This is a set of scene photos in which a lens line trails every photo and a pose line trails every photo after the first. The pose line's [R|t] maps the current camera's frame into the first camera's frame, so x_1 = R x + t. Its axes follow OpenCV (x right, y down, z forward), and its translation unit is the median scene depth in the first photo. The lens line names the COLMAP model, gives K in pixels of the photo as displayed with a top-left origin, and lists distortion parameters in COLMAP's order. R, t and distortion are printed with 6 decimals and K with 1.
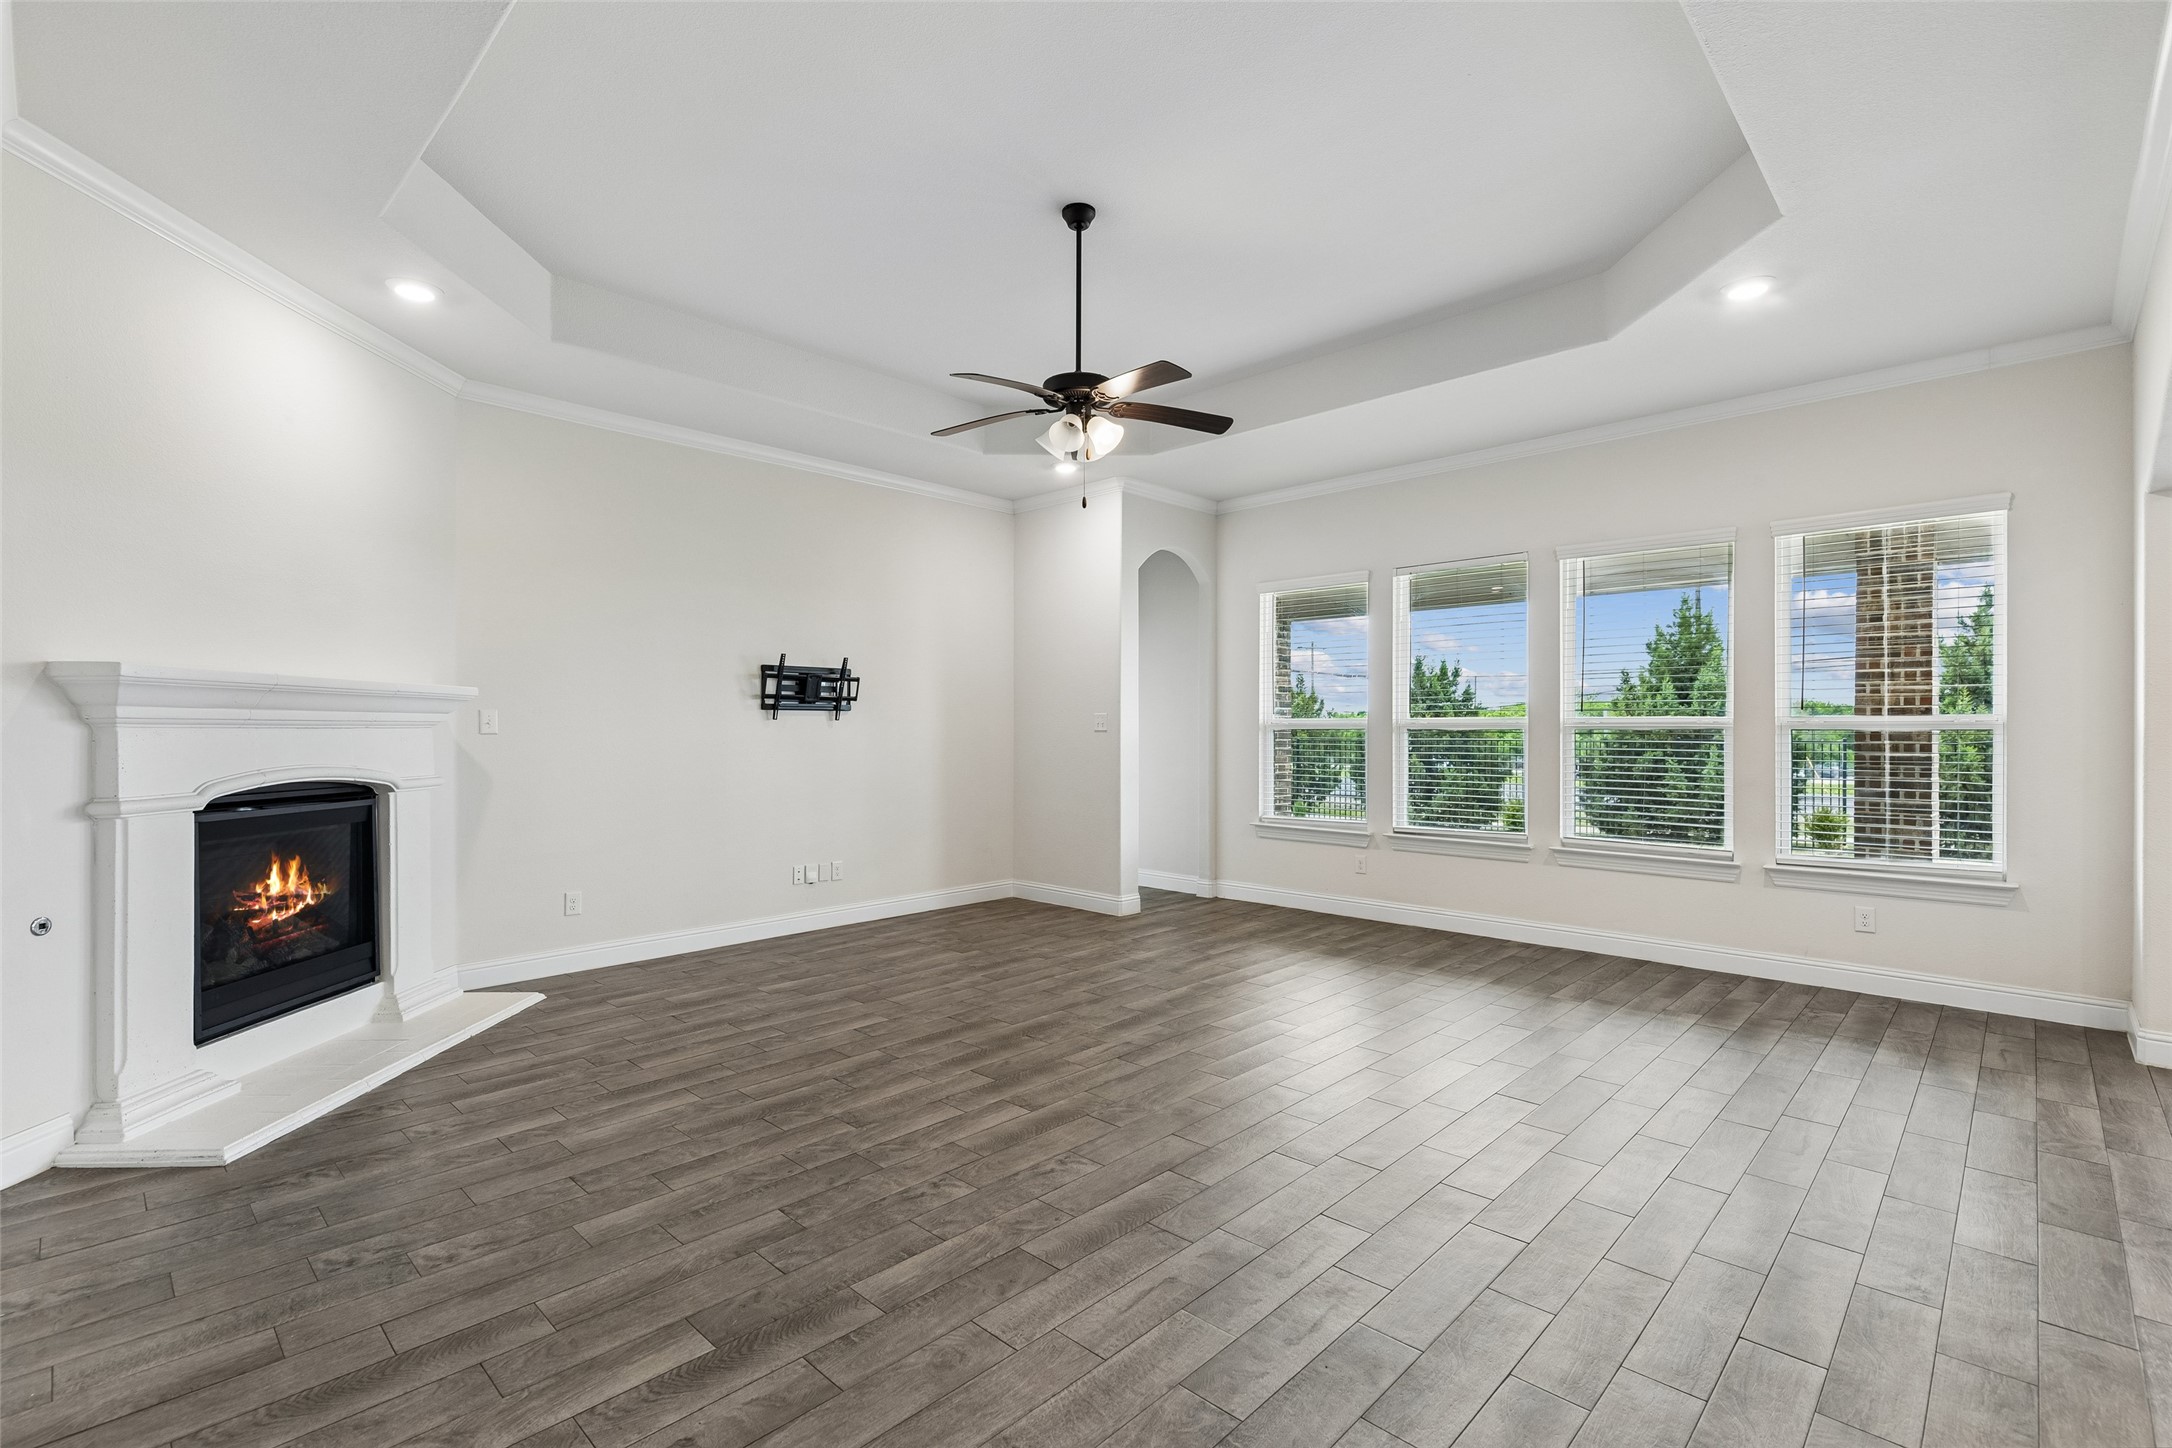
lens RADIAL K [[980.8, 0, 1081.1], [0, 980.8, 713.3], [0, 0, 1]] dist [0.010064, -0.003159]
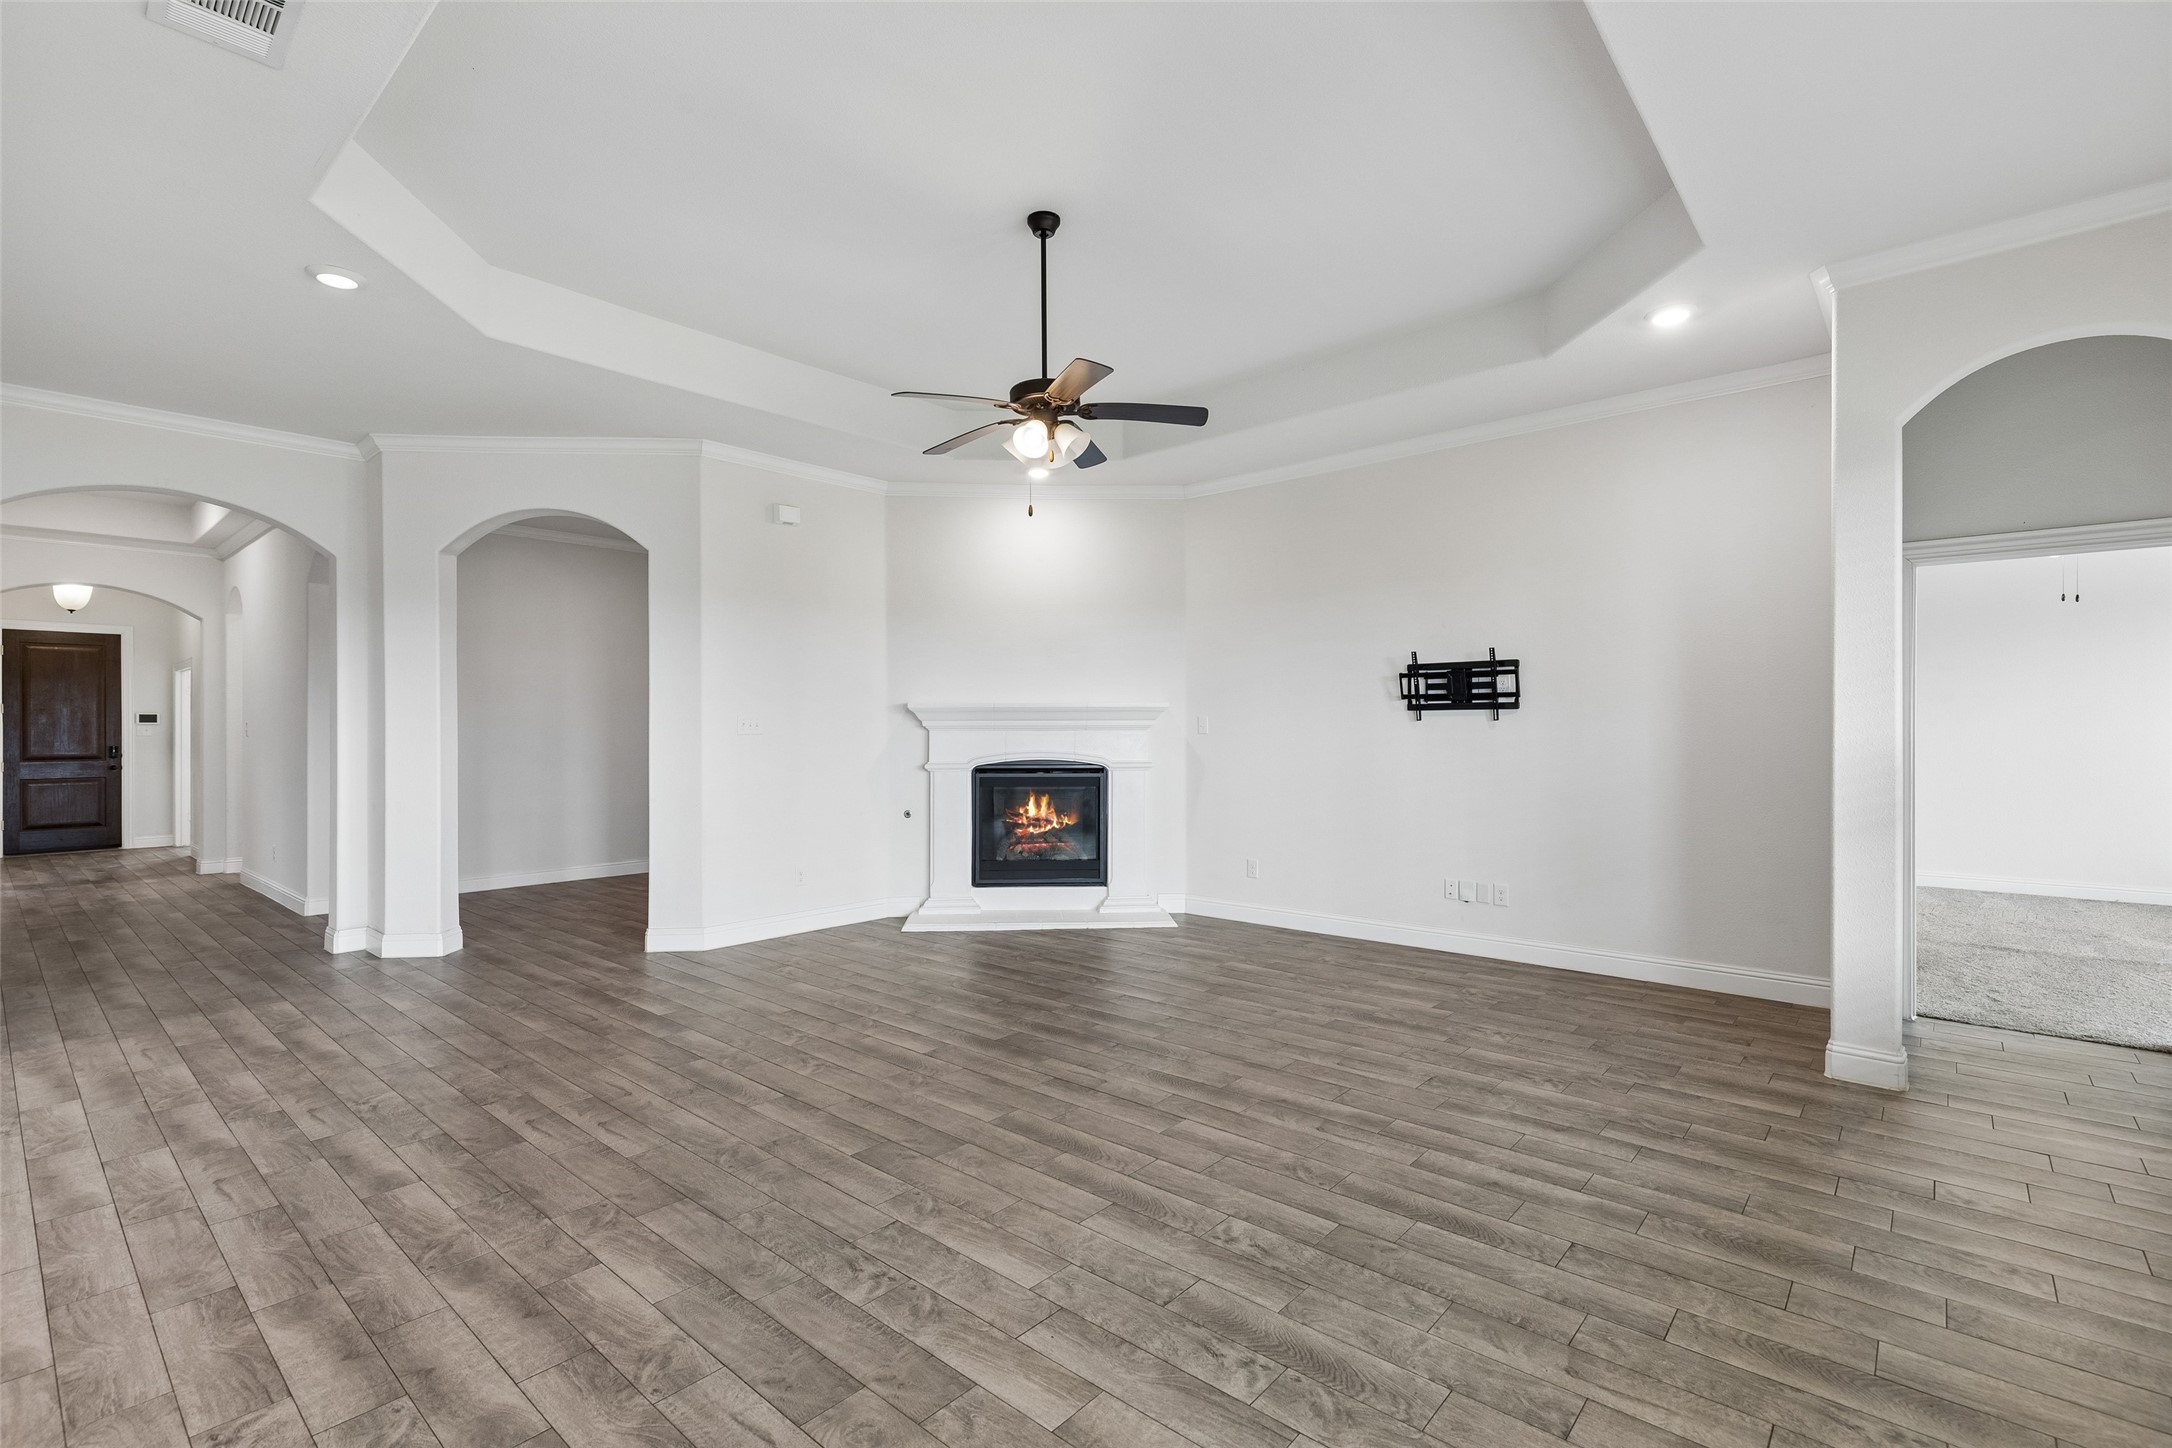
lens RADIAL K [[980.8, 0, 1076.2], [0, 980.8, 713.1], [0, 0, 1]] dist [0.010064, -0.003159]
pose [[0.042523, -0.014315, -0.998993, 0.989582], [0.019254, 0.999723, -0.013506, 0.008744], [0.998910, -0.018661, 0.042787, 0.976727]]
